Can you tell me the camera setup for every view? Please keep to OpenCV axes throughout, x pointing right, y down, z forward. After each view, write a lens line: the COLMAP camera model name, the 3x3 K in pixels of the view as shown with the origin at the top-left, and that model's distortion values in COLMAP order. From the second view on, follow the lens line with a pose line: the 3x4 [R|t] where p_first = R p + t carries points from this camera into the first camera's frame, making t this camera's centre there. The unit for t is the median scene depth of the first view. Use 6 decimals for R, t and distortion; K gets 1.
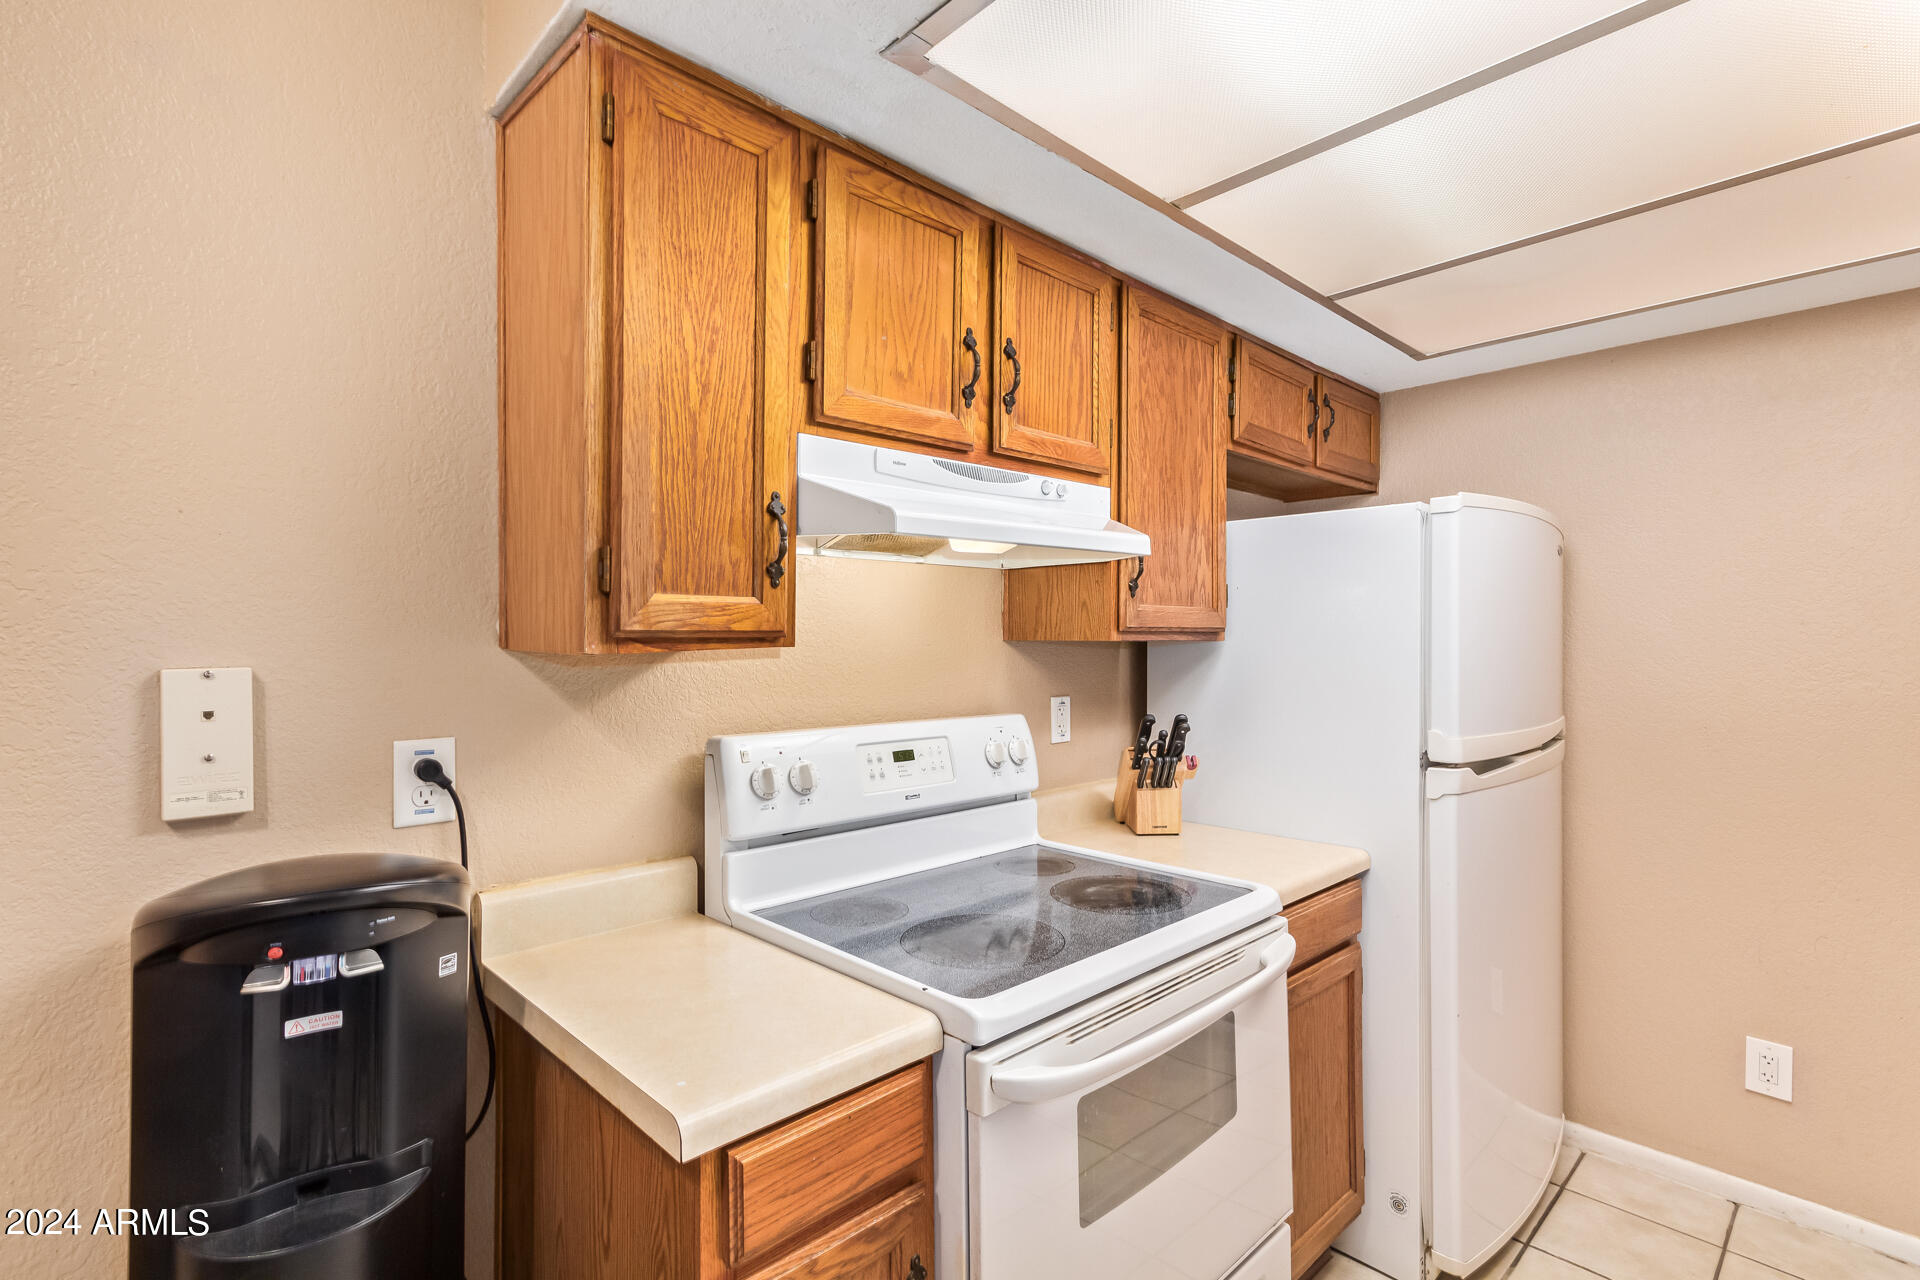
lens RADIAL K [[906.3, 0, 965.1], [0, 906.3, 633.1], [0, 0, 1]] dist [0.003195, -0.000403]
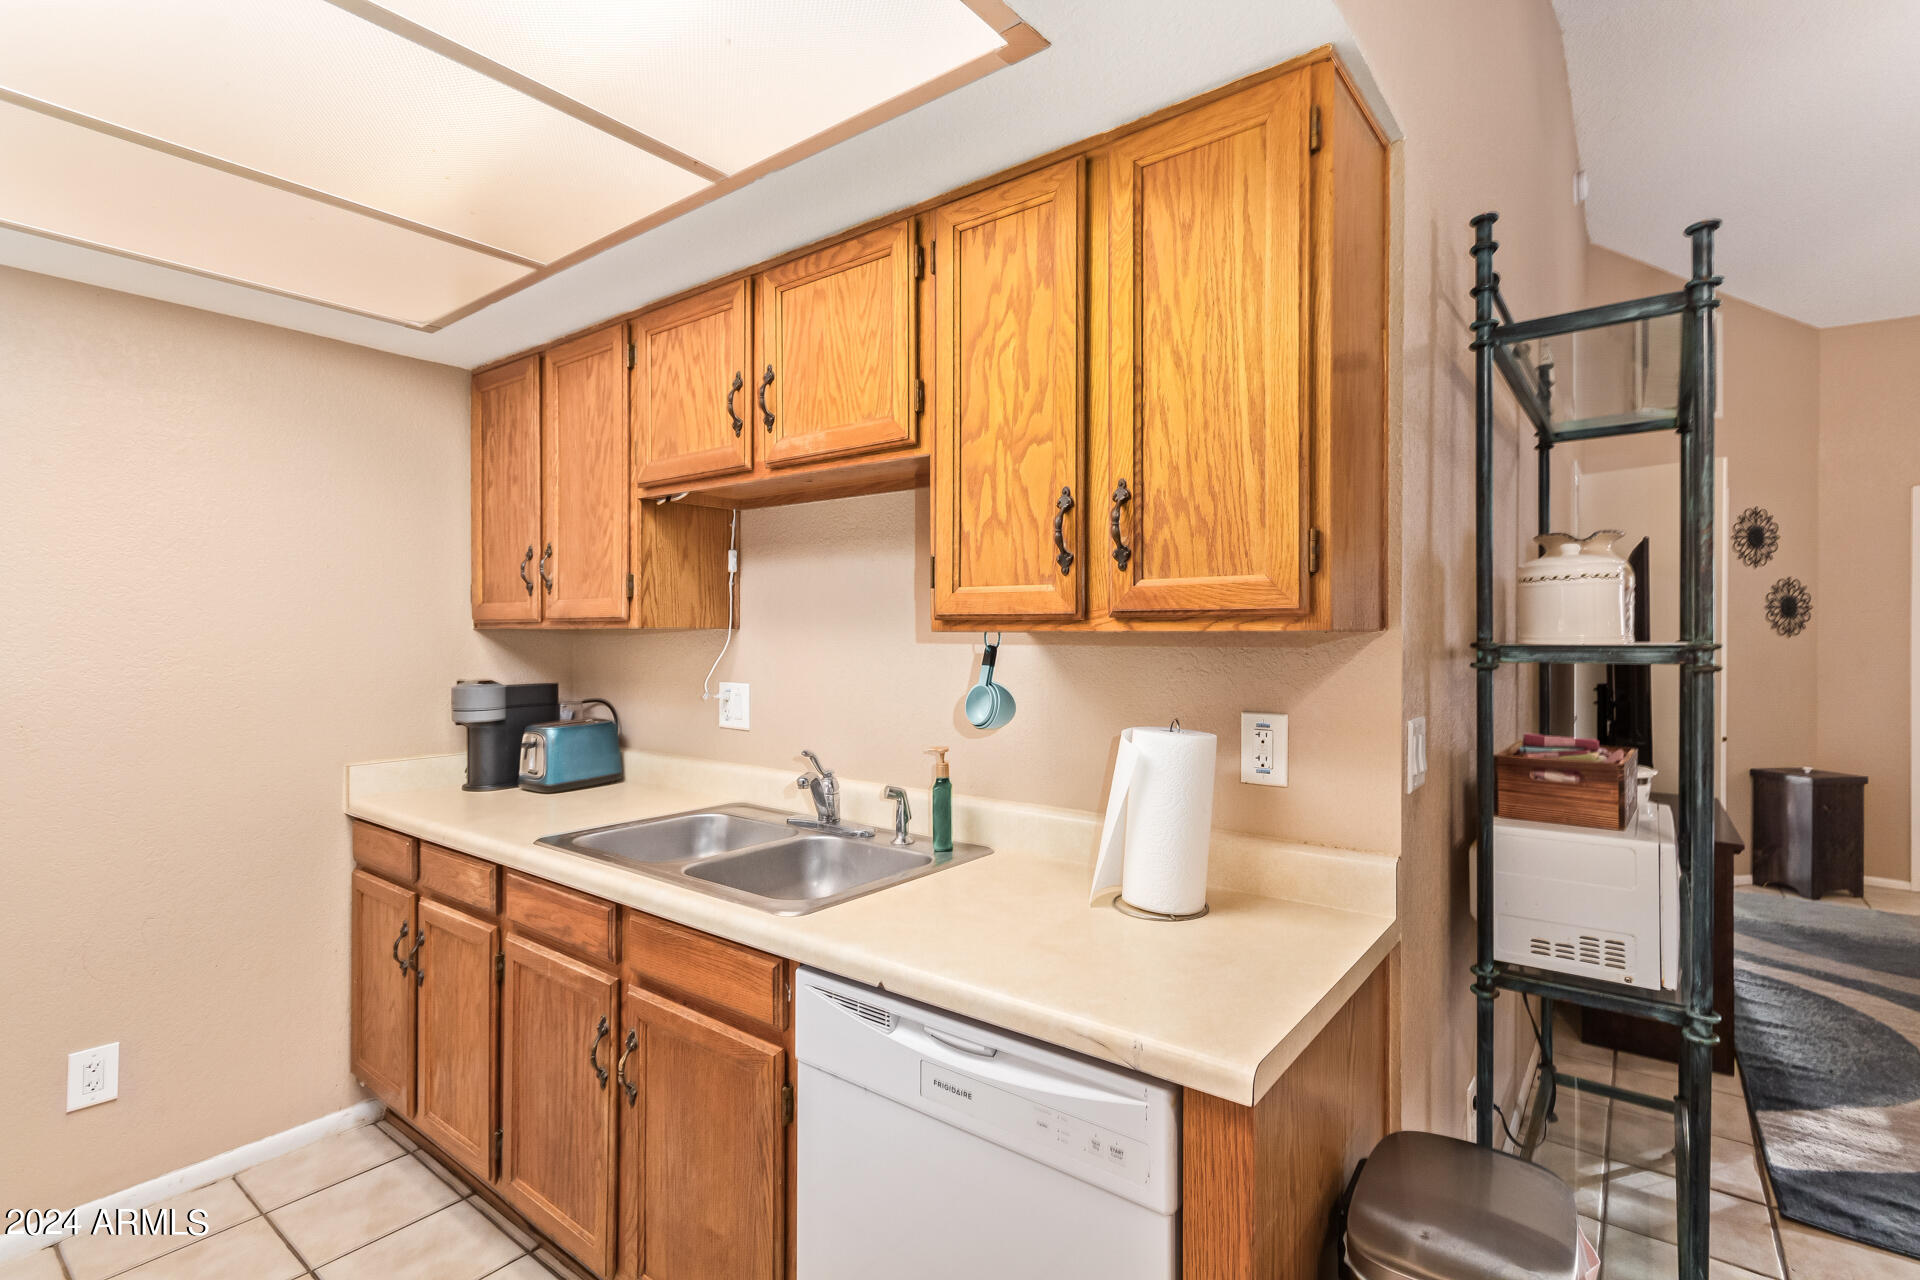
lens RADIAL K [[906.3, 0, 939.1], [0, 906.3, 634.5], [0, 0, 1]] dist [0.003195, -0.000403]
pose [[-0.143864, -0.004688, 0.989586, -0.280846], [-0.011232, 0.999932, 0.003104, 0.005360], [-0.989534, -0.010669, -0.143907, 0.406435]]
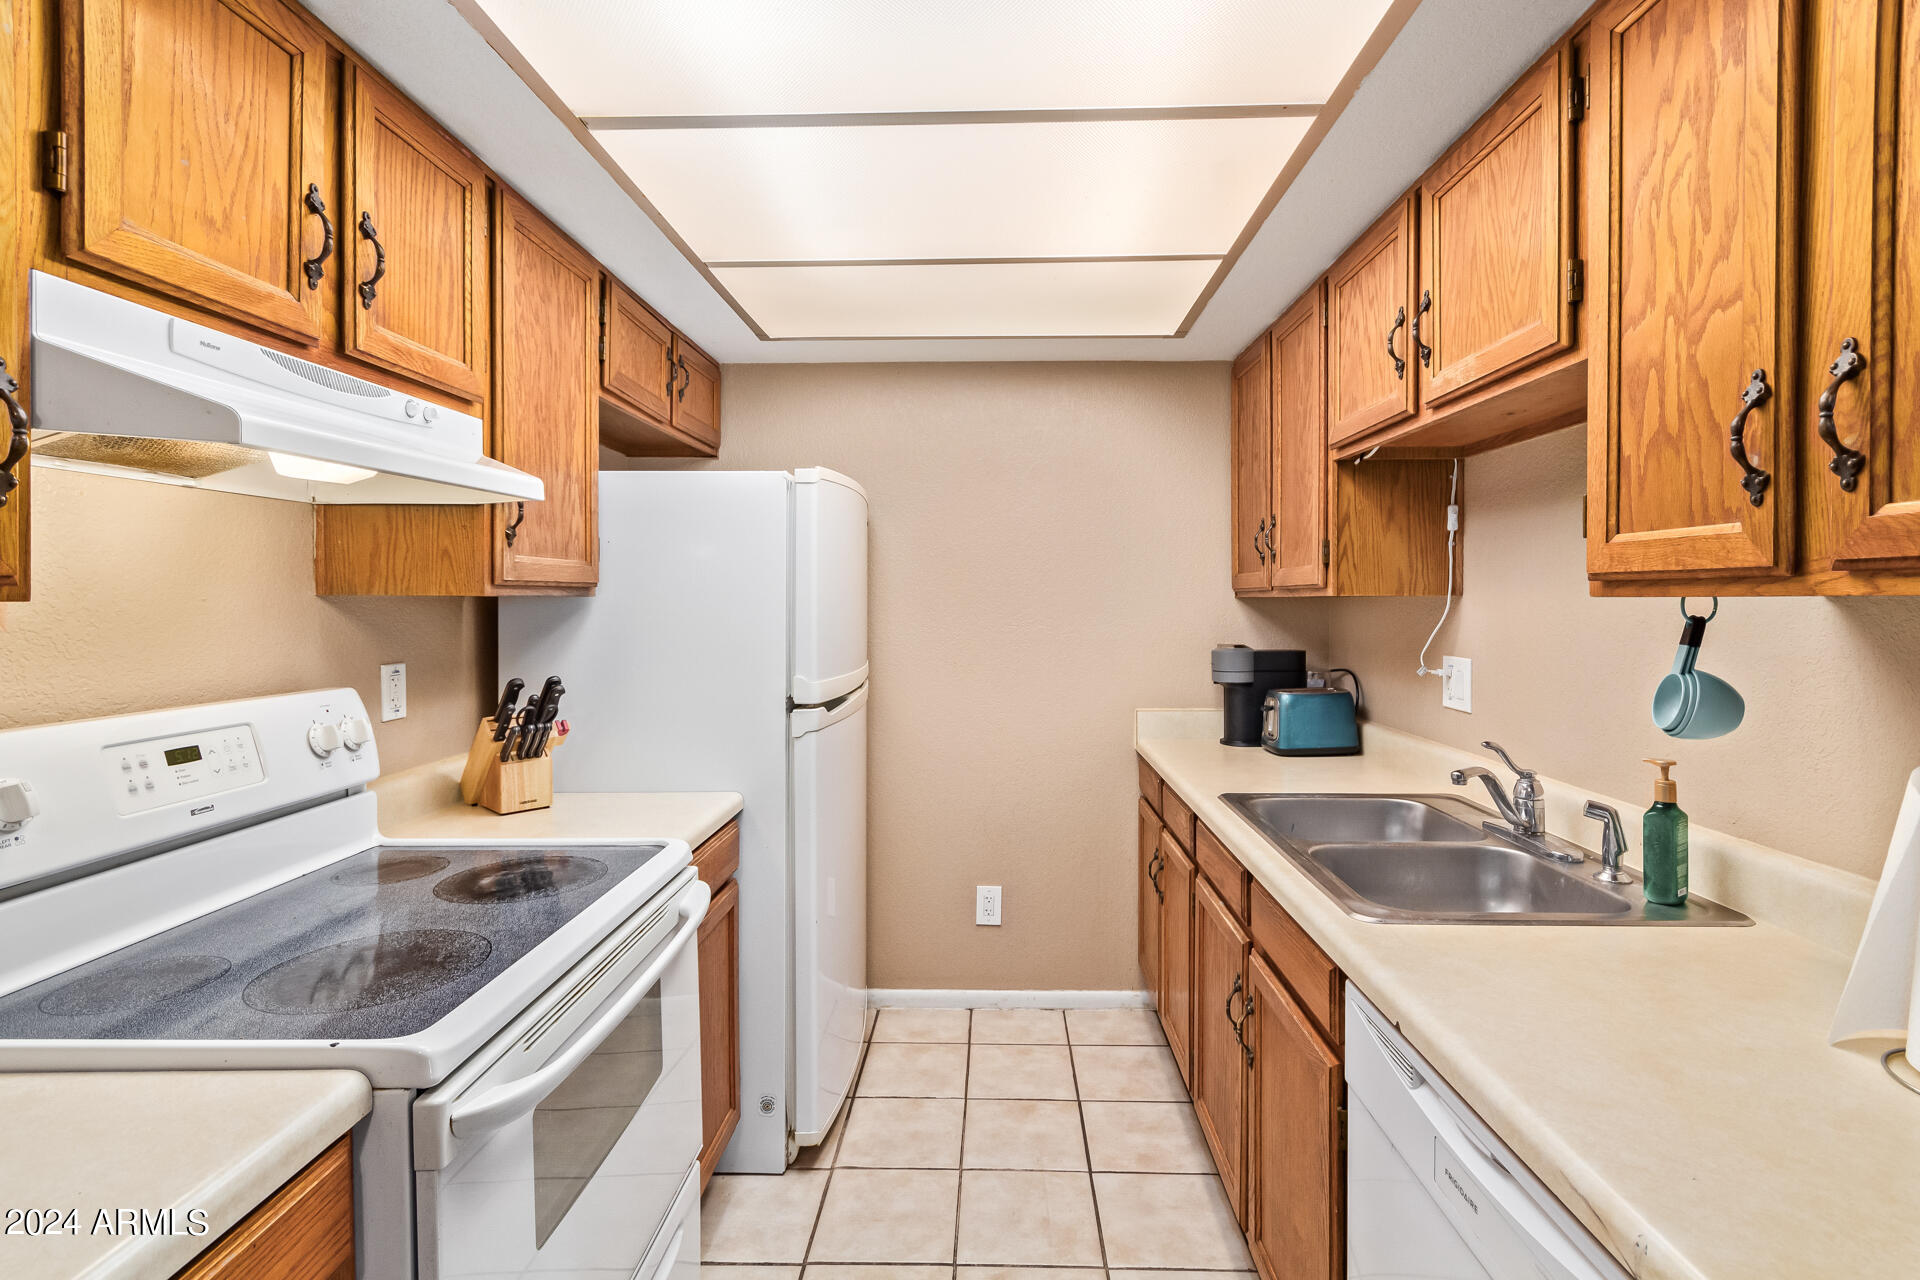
lens RADIAL K [[906.3, 0, 988.6], [0, 906.3, 615.1], [0, 0, 1]] dist [0.003195, -0.000403]
pose [[0.704068, -0.012621, 0.710021, -0.143694], [-0.004915, 0.999732, 0.022644, 0.006028], [-0.710116, -0.019433, 0.703817, 0.051508]]
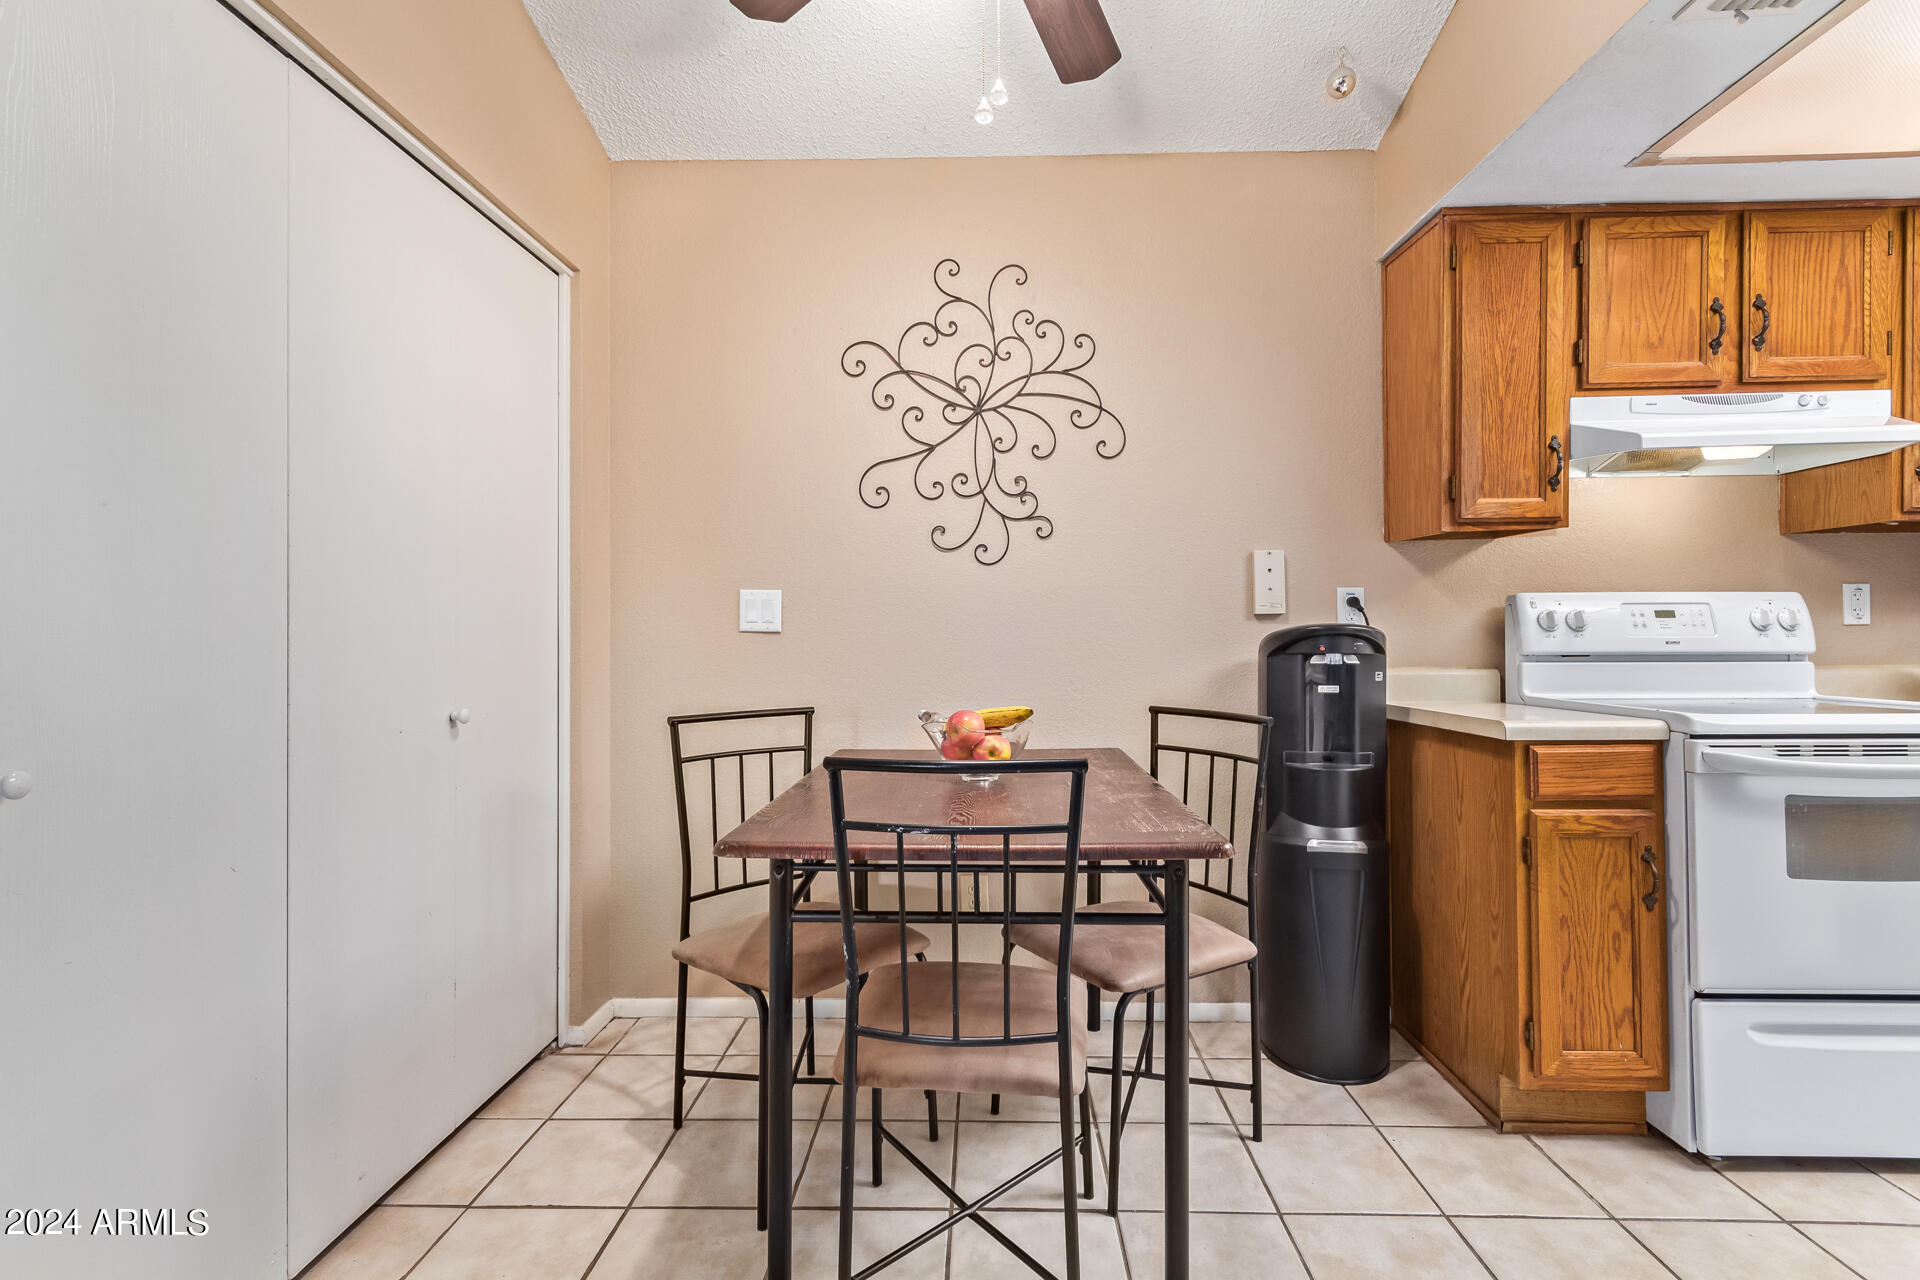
lens RADIAL K [[906.3, 0, 960.5], [0, 906.3, 641.3], [0, 0, 1]] dist [0.003195, -0.000403]
pose [[0.703559, -0.002674, -0.710631, 0.180875], [0.014452, 0.999840, 0.010546, 0.164902], [0.710490, -0.017689, 0.703485, -0.834123]]
